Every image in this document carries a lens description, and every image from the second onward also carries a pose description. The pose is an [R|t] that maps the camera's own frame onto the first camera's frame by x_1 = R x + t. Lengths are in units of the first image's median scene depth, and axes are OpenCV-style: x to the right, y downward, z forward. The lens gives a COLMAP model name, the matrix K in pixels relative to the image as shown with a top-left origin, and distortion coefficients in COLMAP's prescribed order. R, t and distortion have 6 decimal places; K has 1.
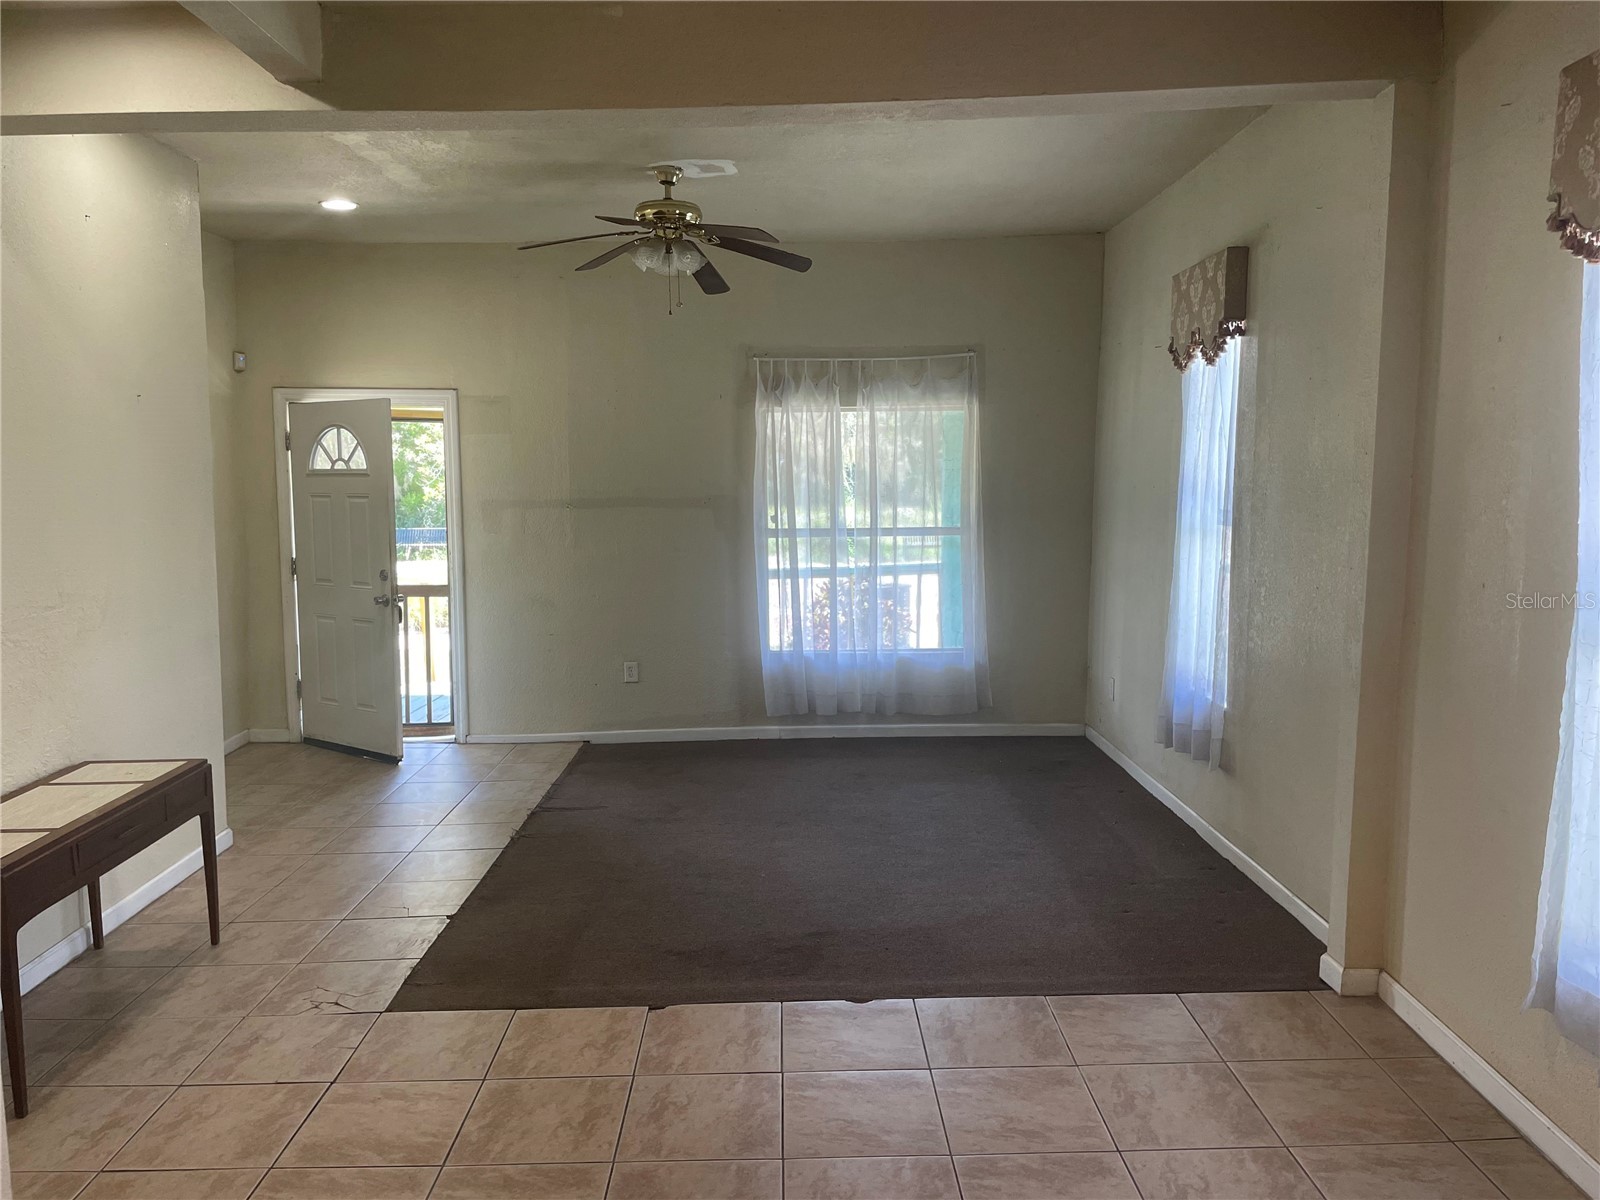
lens RADIAL K [[1212.8, 0, 800.0], [0, 1212.8, 600.0], [0, 0, 1]] dist [0.034370, -0.004727]
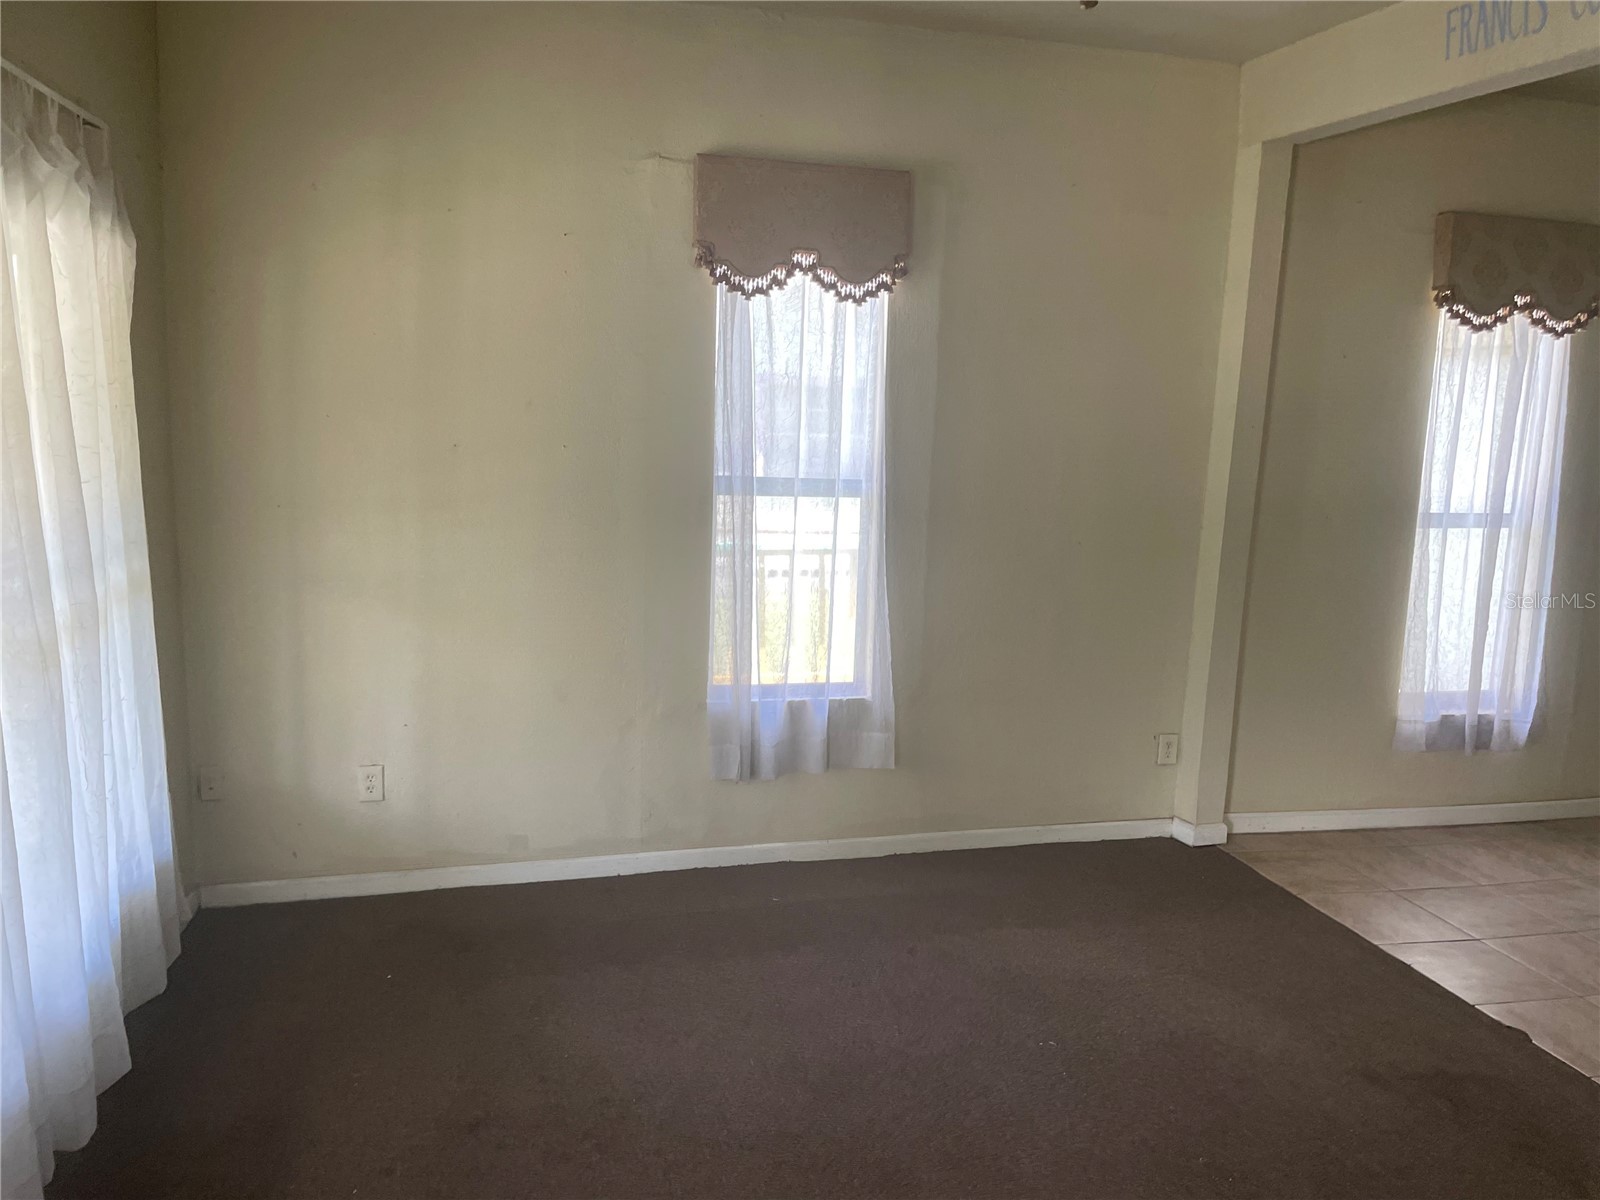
lens RADIAL K [[1100.9, 0, 800.0], [0, 1100.9, 600.0], [0, 0, 1]] dist [0.044218, -0.001630]
pose [[-0.237803, -0.123119, 0.963479, -0.293679], [0.082318, 0.985811, 0.146290, -0.075240], [-0.967819, 0.114100, -0.224293, 0.877721]]
